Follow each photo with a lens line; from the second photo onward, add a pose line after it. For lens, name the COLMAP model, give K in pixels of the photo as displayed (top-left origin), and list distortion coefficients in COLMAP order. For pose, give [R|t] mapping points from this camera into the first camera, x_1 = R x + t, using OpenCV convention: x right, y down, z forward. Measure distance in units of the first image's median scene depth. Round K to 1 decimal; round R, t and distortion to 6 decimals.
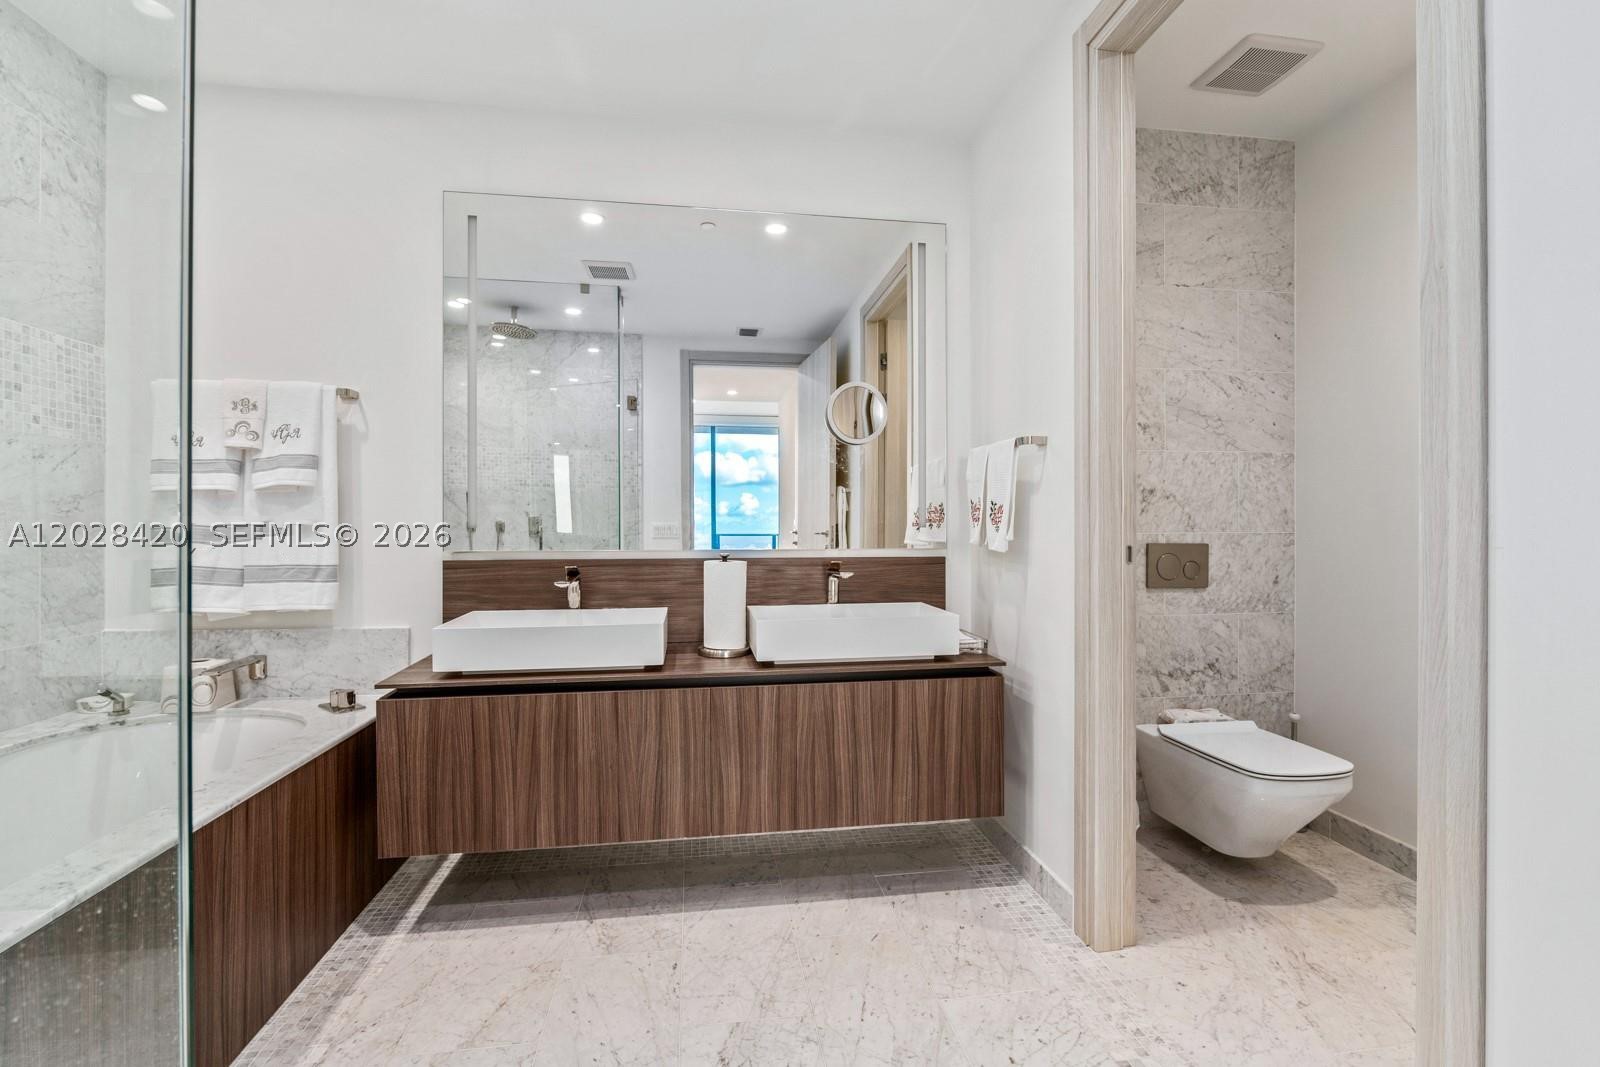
lens RADIAL K [[712.1, 0, 799.9], [0, 712.1, 524.8], [0, 0, 1]] dist [-0.006160, -0.000971]
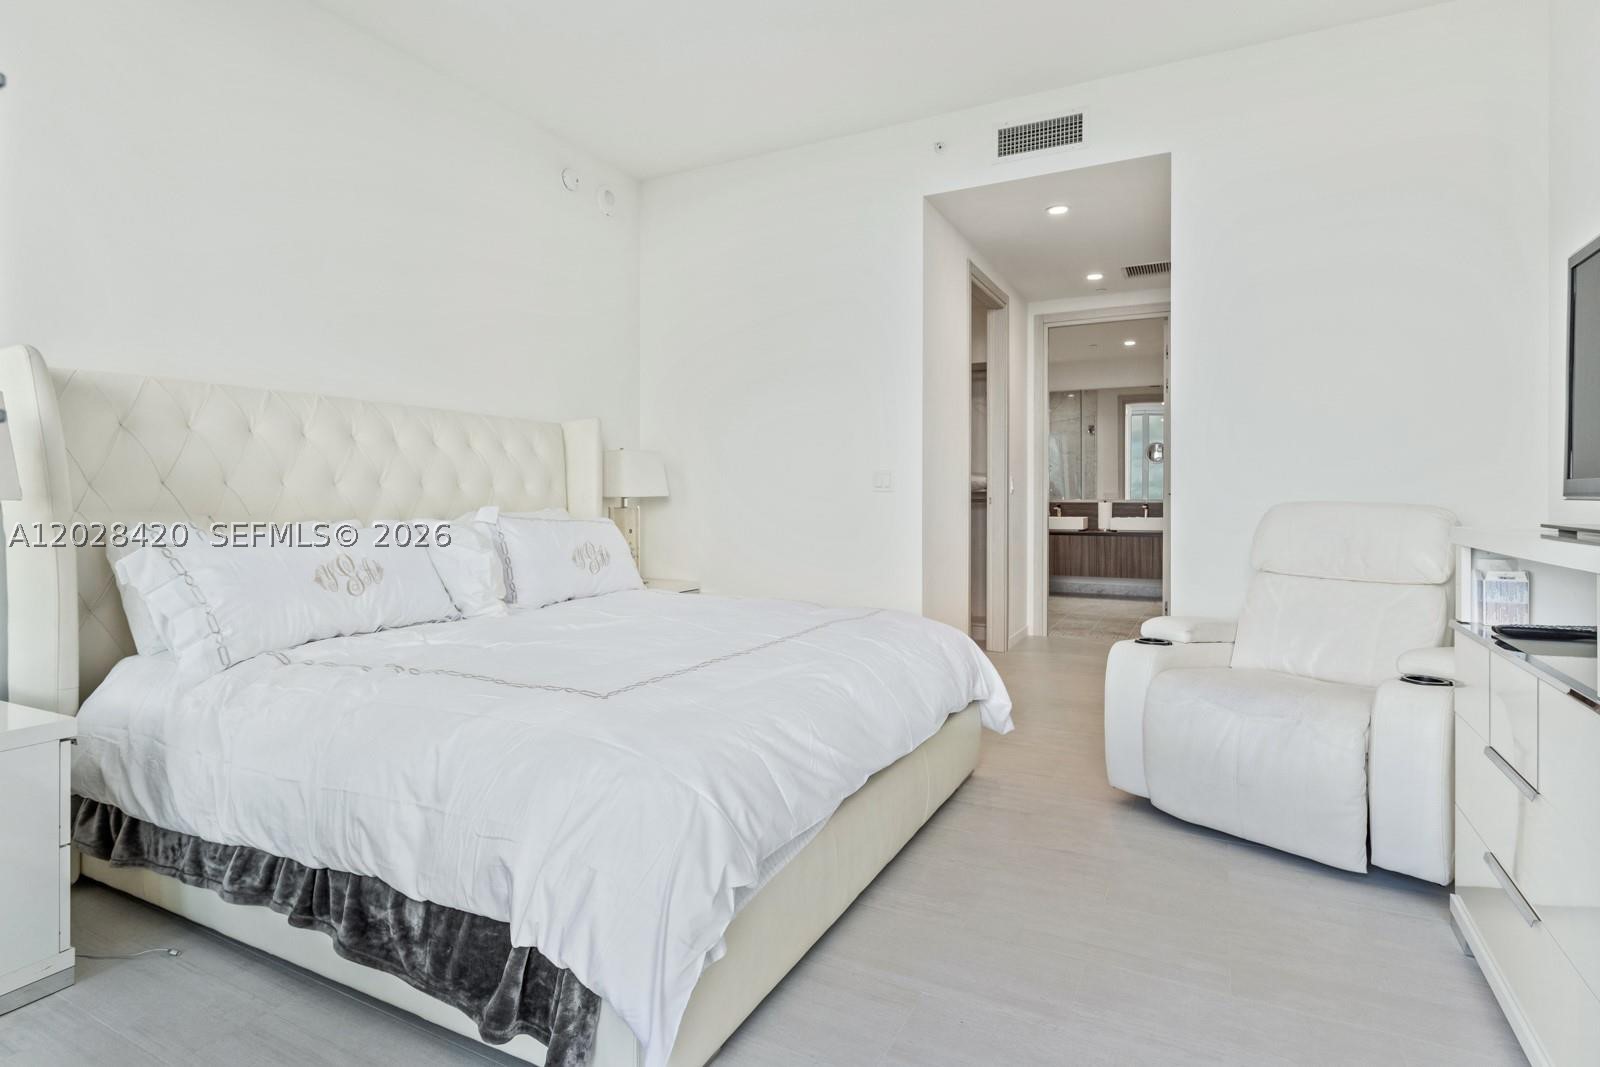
lens RADIAL K [[748.9, 0, 806.7], [0, 748.9, 517.1], [0, 0, 1]] dist [-0.002225, -0.000173]
pose [[0.805691, 0.010753, -0.592238, 0.895982], [0.004101, 0.999710, 0.023731, 0.033254], [0.592321, -0.021549, 0.805414, -2.804972]]
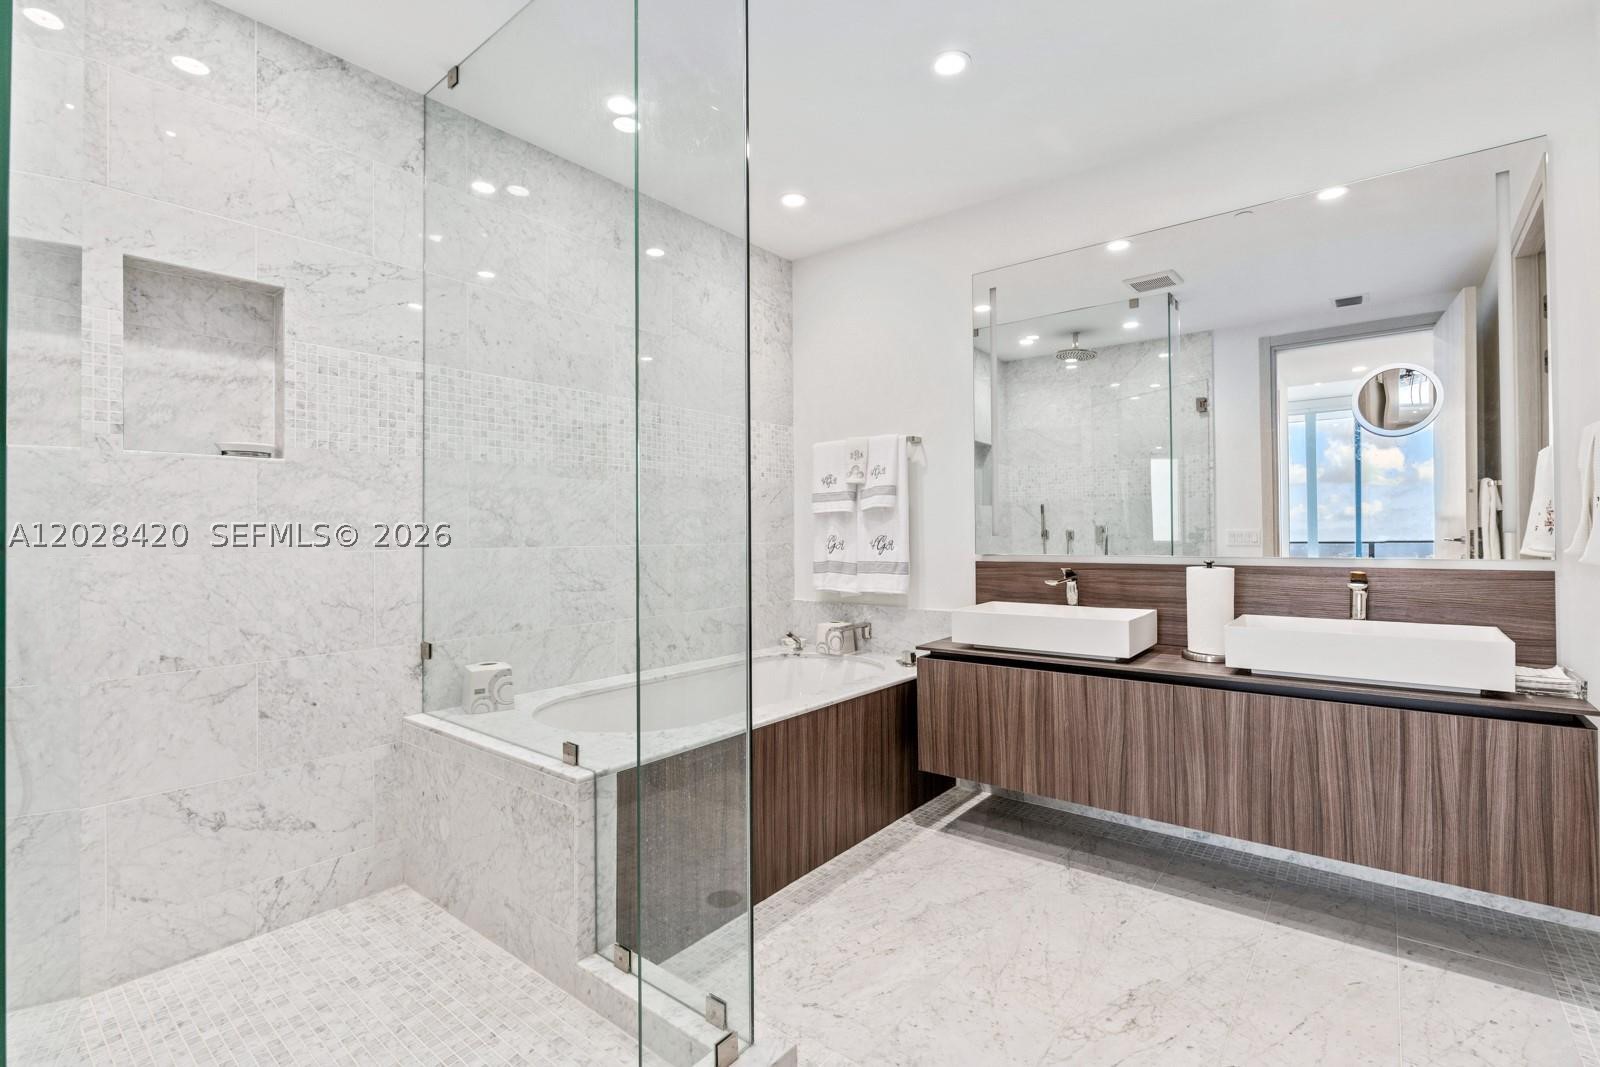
lens RADIAL K [[712.1, 0, 799.9], [0, 712.1, 524.8], [0, 0, 1]] dist [-0.006160, -0.000971]
pose [[0.679177, -0.015544, -0.733810, 0.260743], [0.008289, 0.999874, -0.013508, -0.000701], [0.733927, 0.003092, 0.679221, -0.123792]]
